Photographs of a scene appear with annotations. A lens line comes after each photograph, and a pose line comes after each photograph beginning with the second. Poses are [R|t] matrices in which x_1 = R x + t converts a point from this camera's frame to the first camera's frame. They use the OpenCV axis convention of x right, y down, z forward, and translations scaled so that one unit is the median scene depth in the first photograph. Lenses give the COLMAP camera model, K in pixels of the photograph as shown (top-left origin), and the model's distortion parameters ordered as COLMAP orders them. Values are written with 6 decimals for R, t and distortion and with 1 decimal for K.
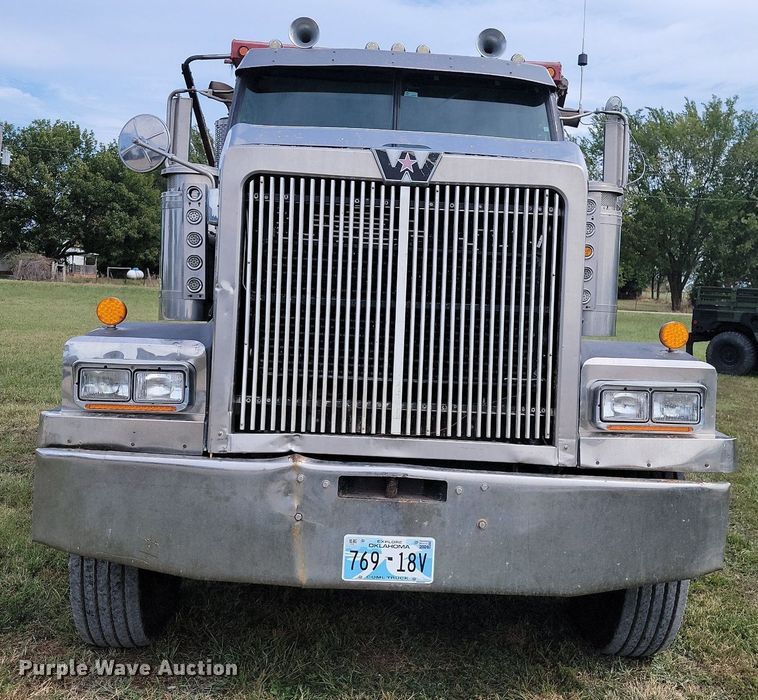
lens RADIAL K [[931.9, 0, 379.0], [0, 931.9, 350.0], [0, 0, 1]] dist [0.100490, -0.005636]
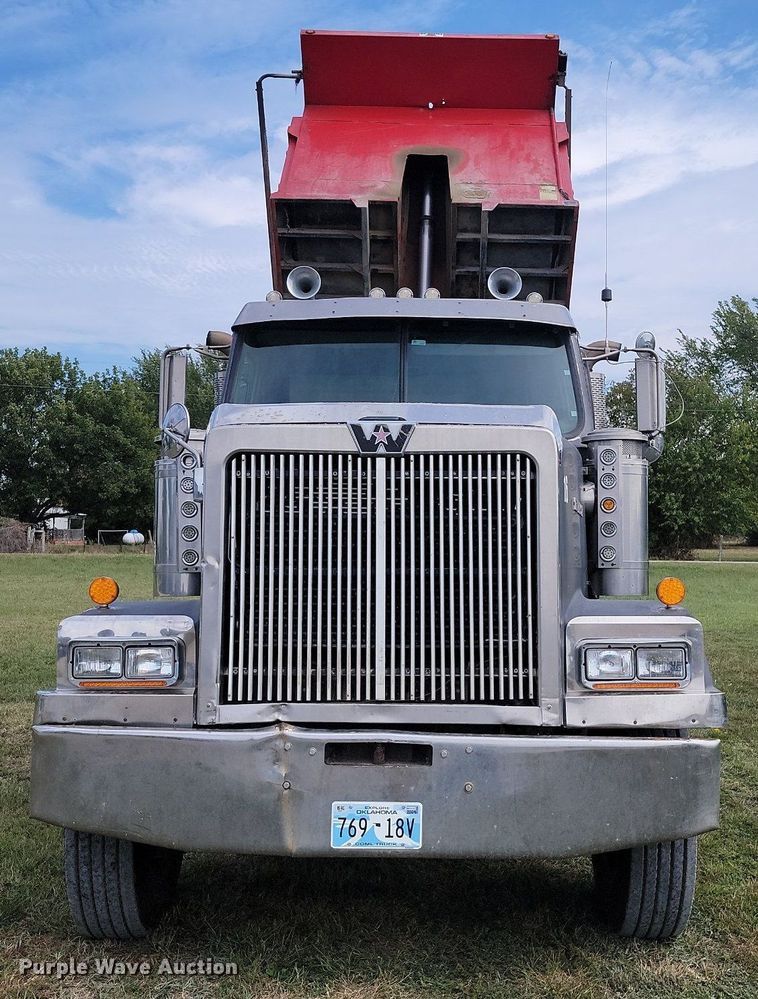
lens RADIAL K [[1246.1, 0, 379.0], [0, 1246.1, 499.5], [0, 0, 1]] dist [0.063638, 0.505646]
pose [[0.997280, -0.045149, -0.058261, 0.104561], [0.039052, 0.994033, -0.101849, 0.011818], [0.062512, 0.099297, 0.993092, -0.366345]]
